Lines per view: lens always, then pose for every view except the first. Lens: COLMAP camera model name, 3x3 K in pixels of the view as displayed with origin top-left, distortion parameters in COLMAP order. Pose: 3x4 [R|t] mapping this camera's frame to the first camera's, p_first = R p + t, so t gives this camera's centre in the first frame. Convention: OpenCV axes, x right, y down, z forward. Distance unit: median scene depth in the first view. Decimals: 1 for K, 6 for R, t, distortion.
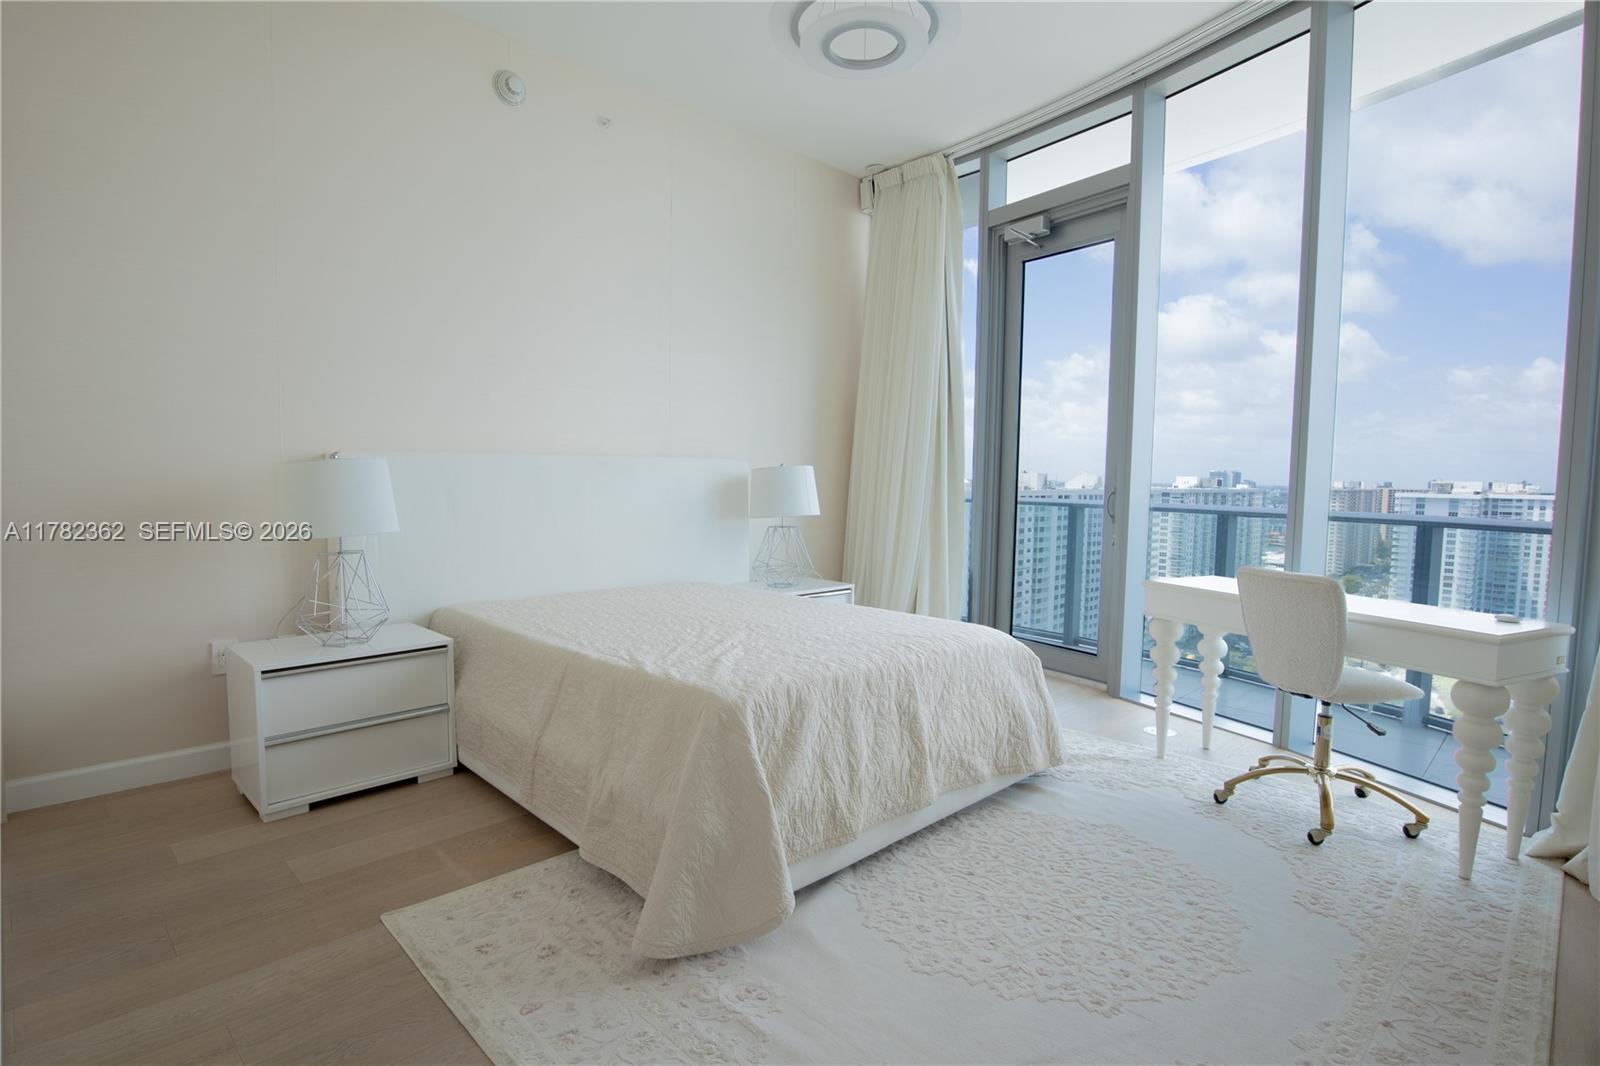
lens RADIAL K [[809.0, 0, 799.3], [0, 809.0, 543.3], [0, 0, 1]] dist [-0.000177, -0.000081]
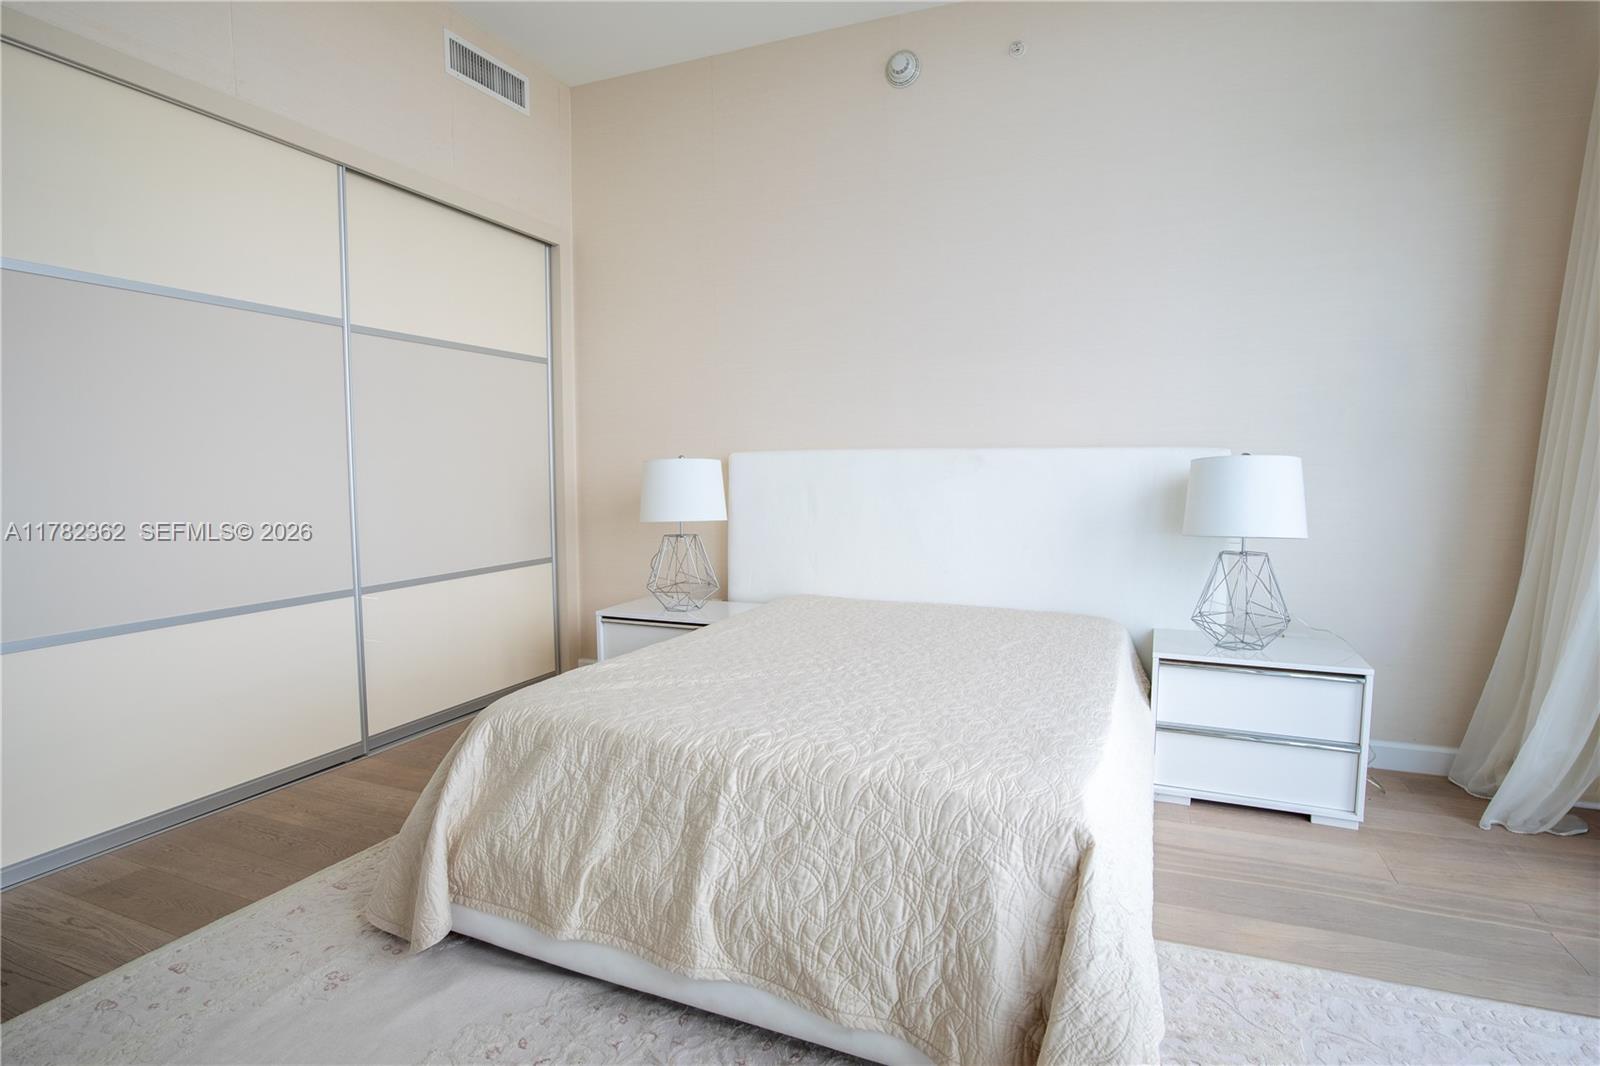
lens RADIAL K [[823.8, 0, 800.0], [0, 823.8, 533.0], [0, 0, 1]] dist [-0.007104, -0.000822]
pose [[0.381611, 0.068738, -0.921763, 0.717166], [-0.078765, 0.996022, 0.041667, -0.063145], [0.920961, 0.056702, 0.385507, 0.736329]]
